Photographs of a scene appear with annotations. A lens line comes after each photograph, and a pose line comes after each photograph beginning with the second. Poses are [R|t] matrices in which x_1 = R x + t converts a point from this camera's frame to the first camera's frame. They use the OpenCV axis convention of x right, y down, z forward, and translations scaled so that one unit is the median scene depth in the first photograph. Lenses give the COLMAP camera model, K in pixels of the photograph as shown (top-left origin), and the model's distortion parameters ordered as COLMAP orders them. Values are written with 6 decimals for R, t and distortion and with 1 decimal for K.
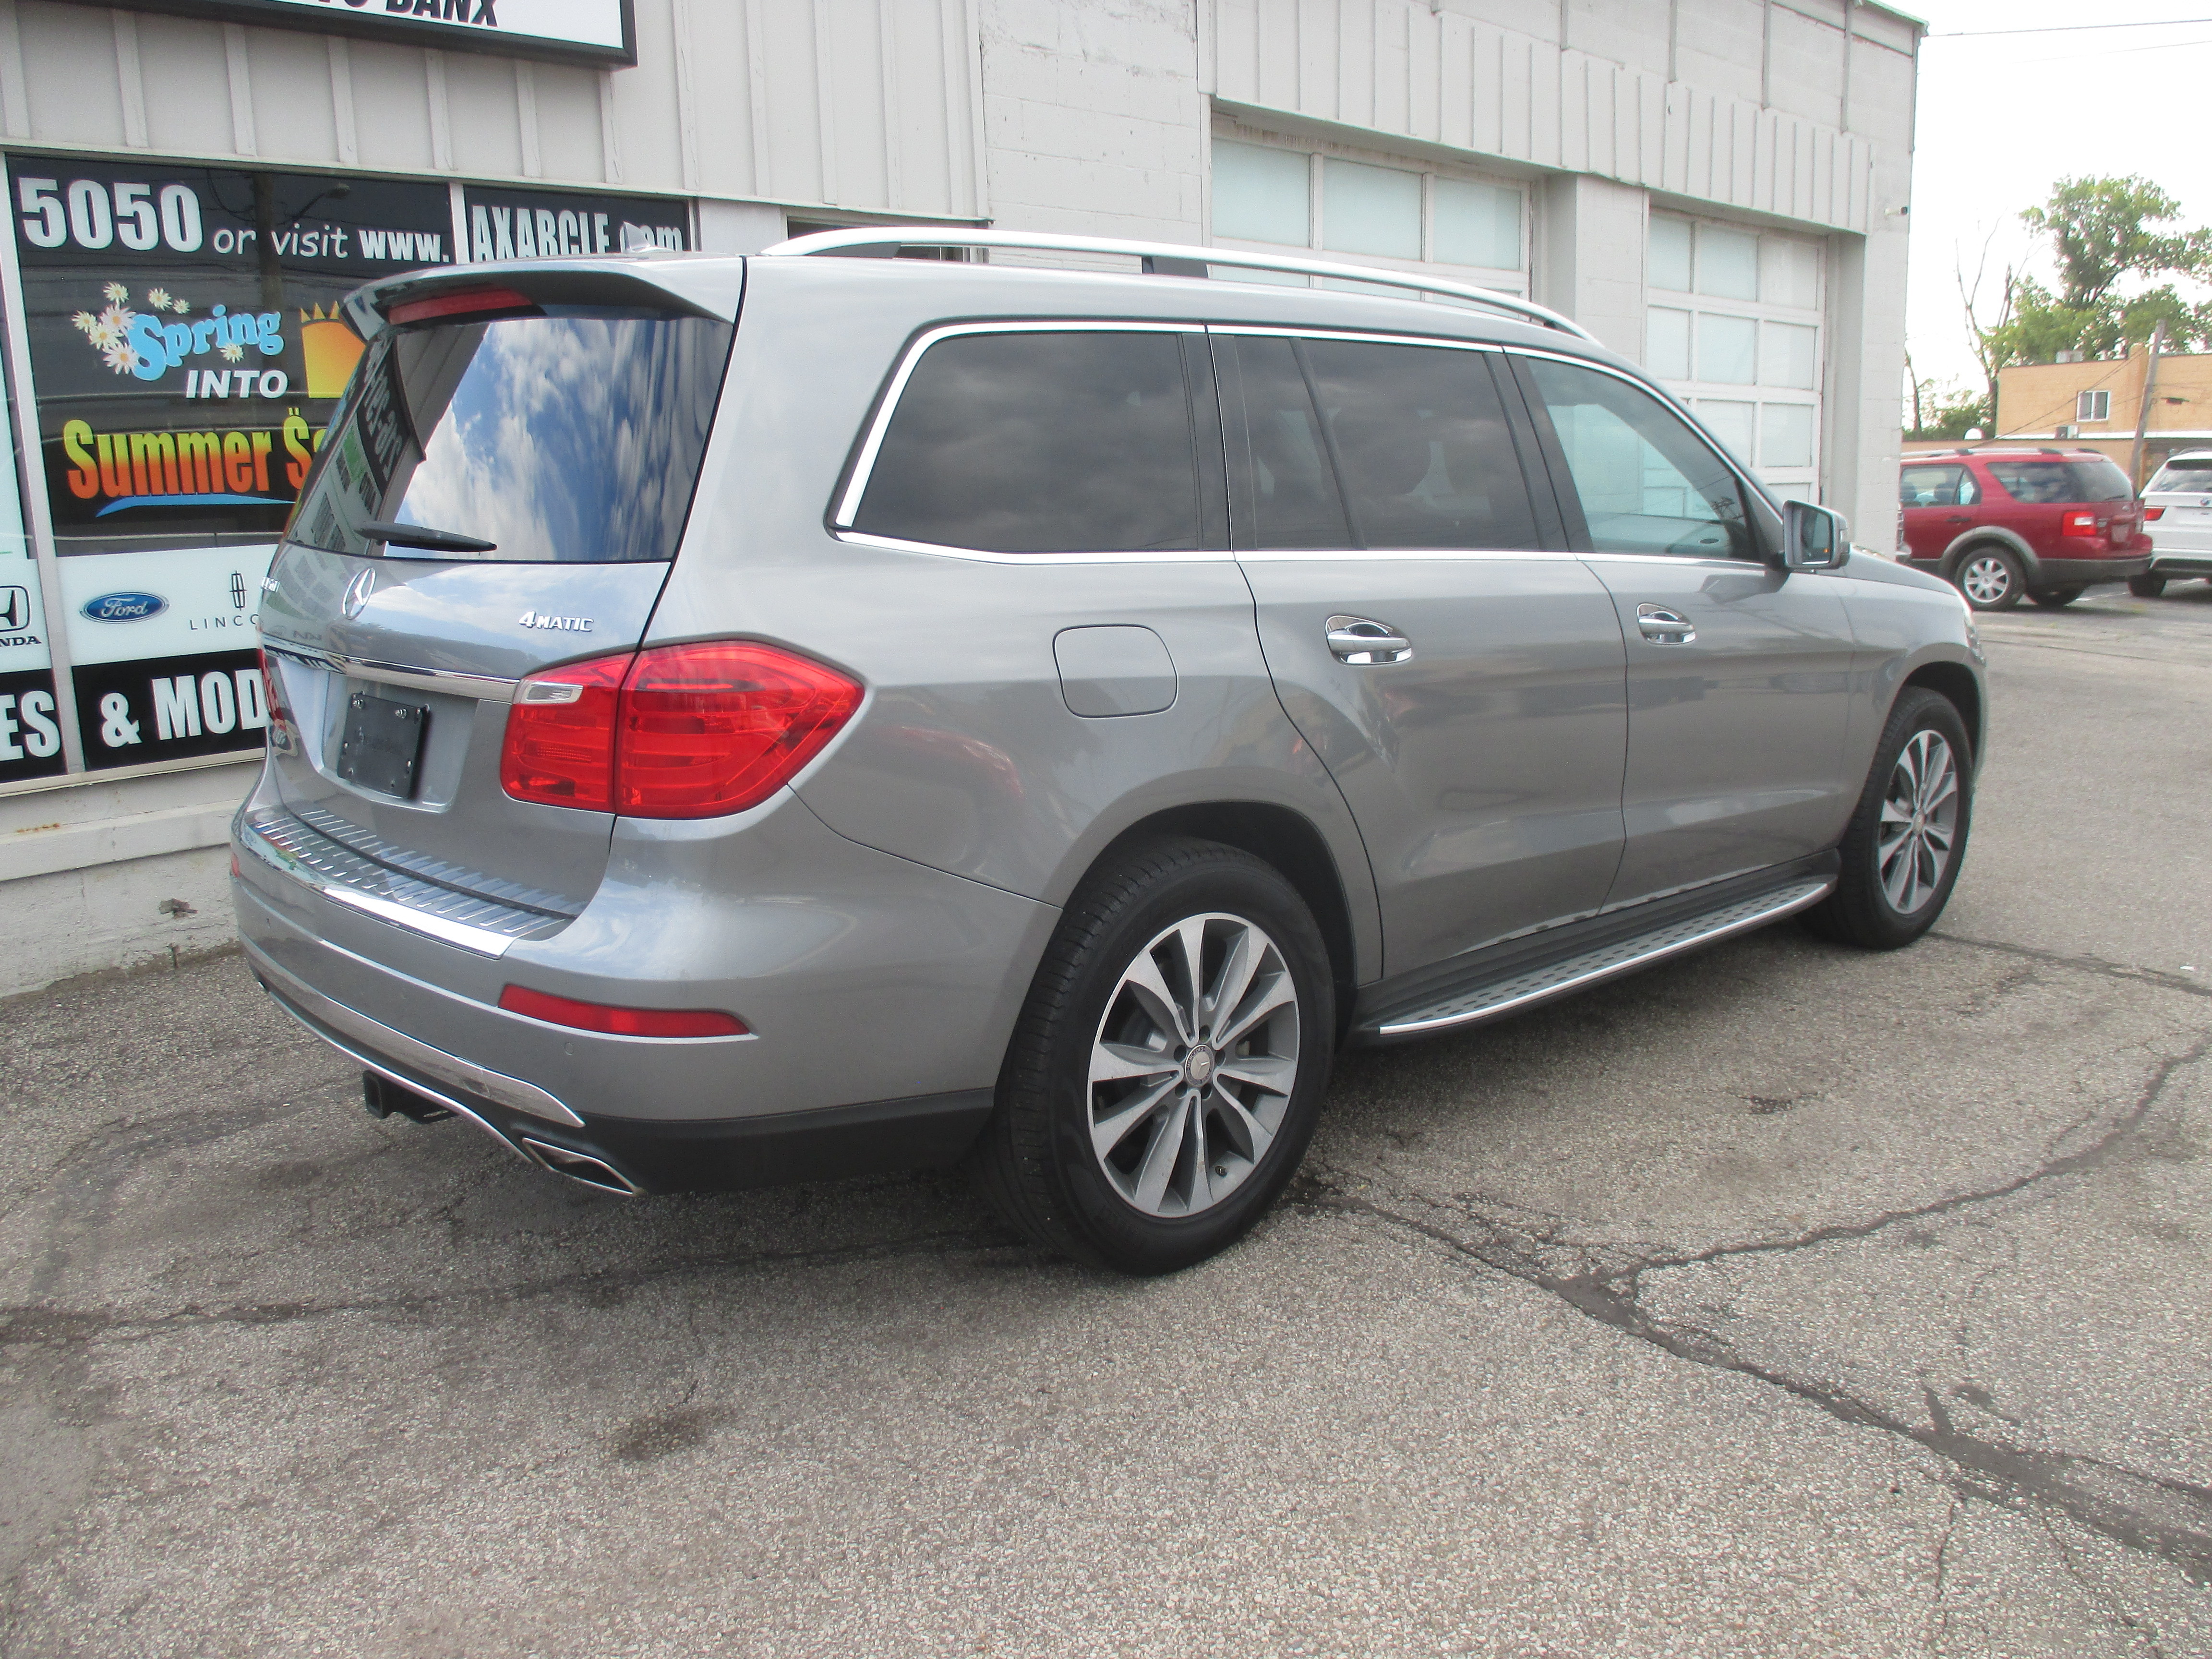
lens RADIAL K [[1867.8, 0, 1106.0], [0, 1867.8, 829.5], [0, 0, 1]] dist [-0.049022, 0.011936]
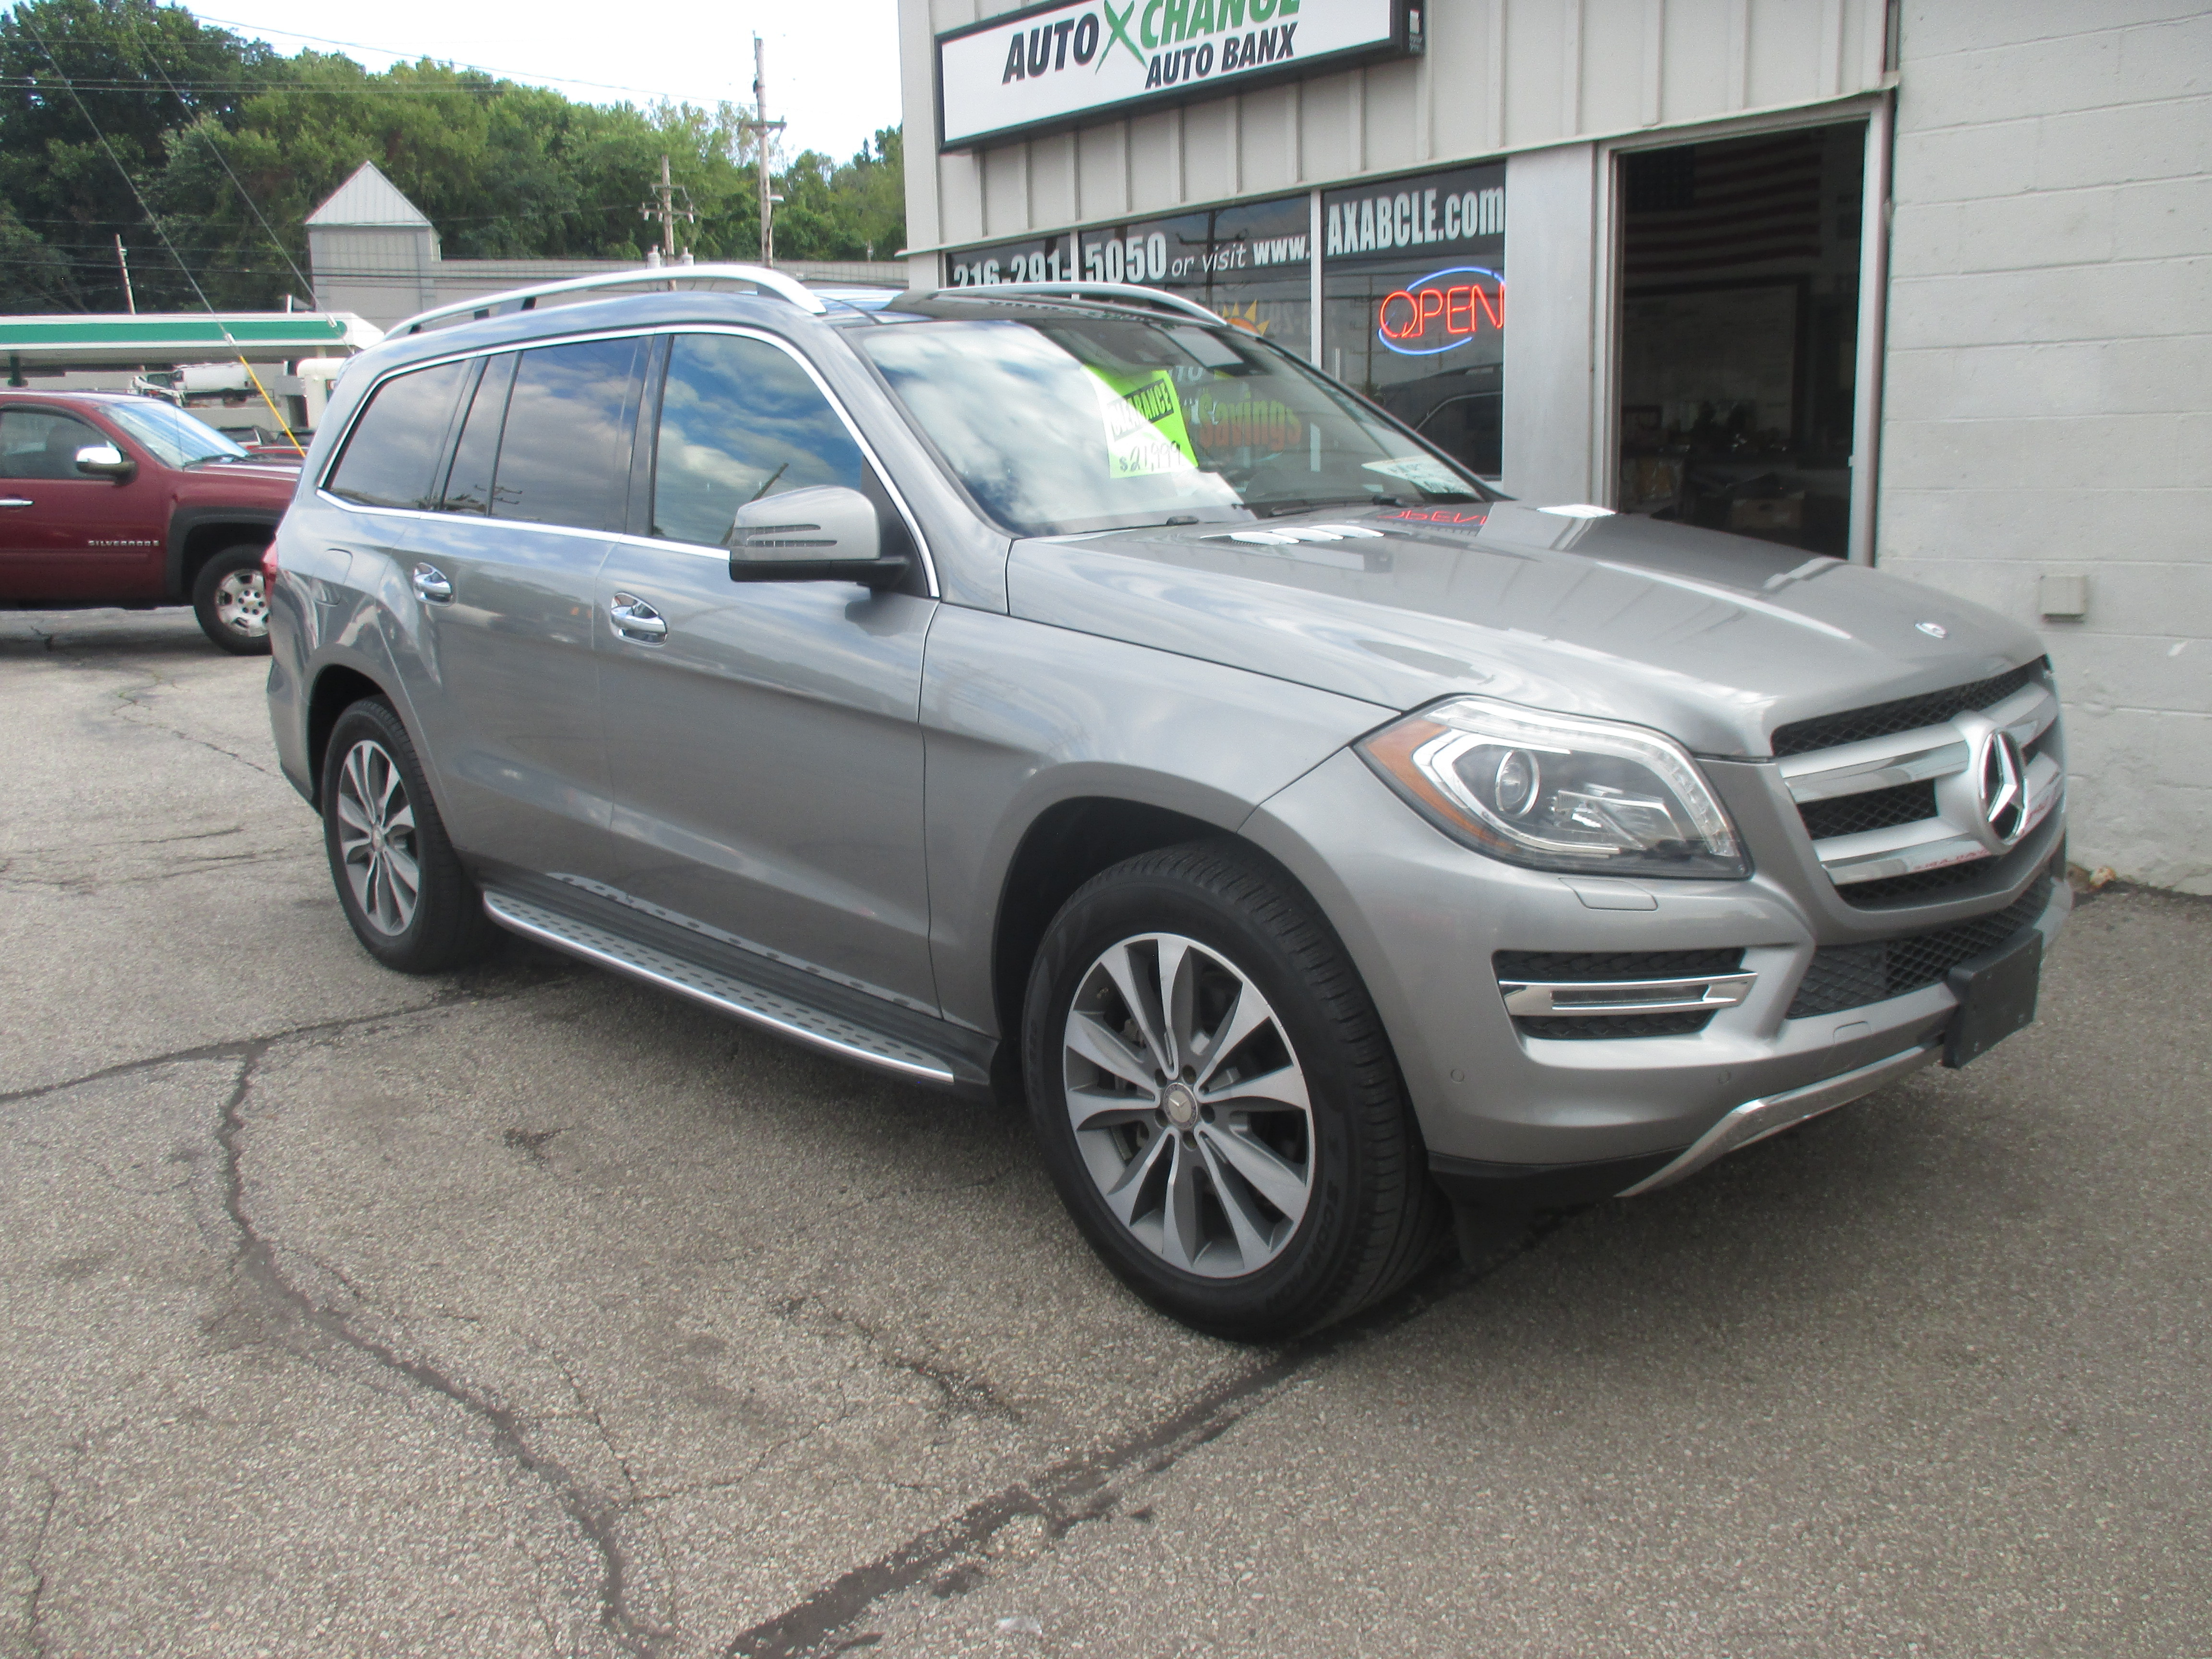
lens RADIAL K [[1975.3, 0, 1107.0], [0, 1975.3, 786.3], [0, 0, 1]] dist [-0.047393, 0.003998]
pose [[-0.045069, 0.171140, -0.984215, 1.192225], [-0.179502, 0.967794, 0.176504, -0.224631], [0.982725, 0.184624, -0.012897, 1.196053]]
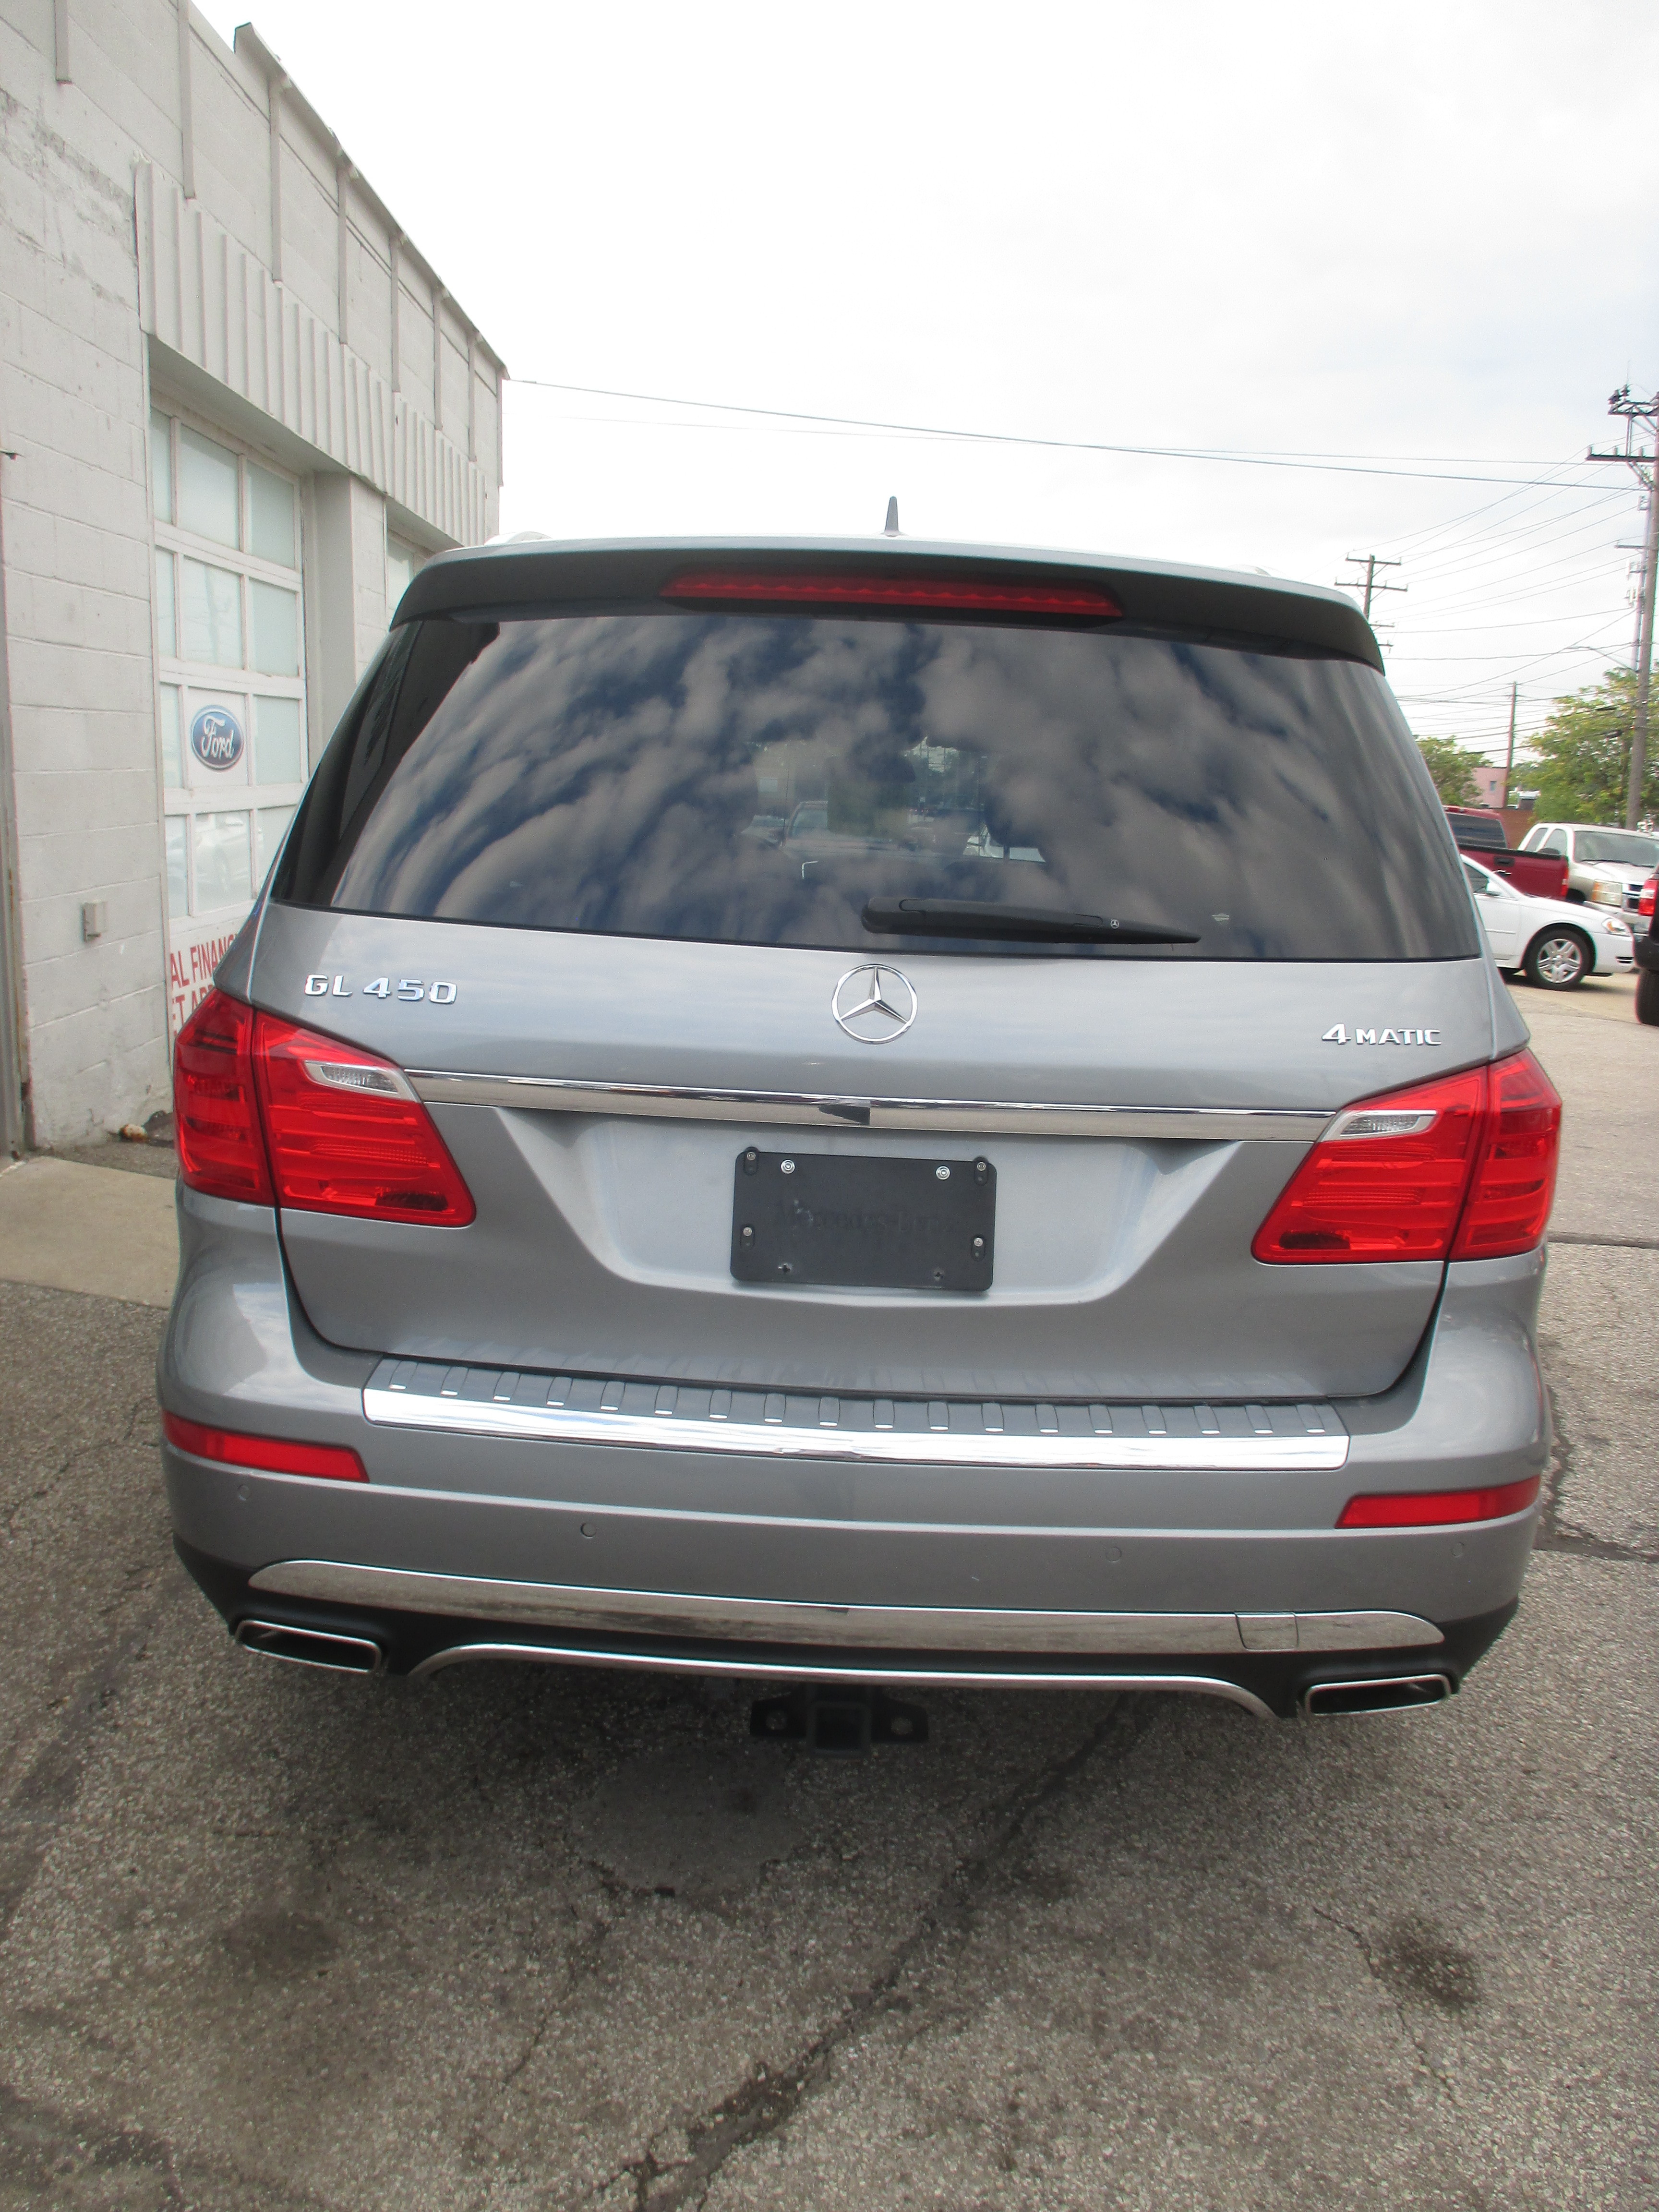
lens RADIAL K [[1856.9, 0, 827.7], [0, 1856.9, 1141.8], [0, 0, 1]] dist [-0.043776, 0.000295]
pose [[0.689989, -0.108179, 0.715691, -0.649007], [0.101071, 0.993481, 0.052726, -0.082900], [-0.716729, 0.035955, 0.696424, 0.388175]]
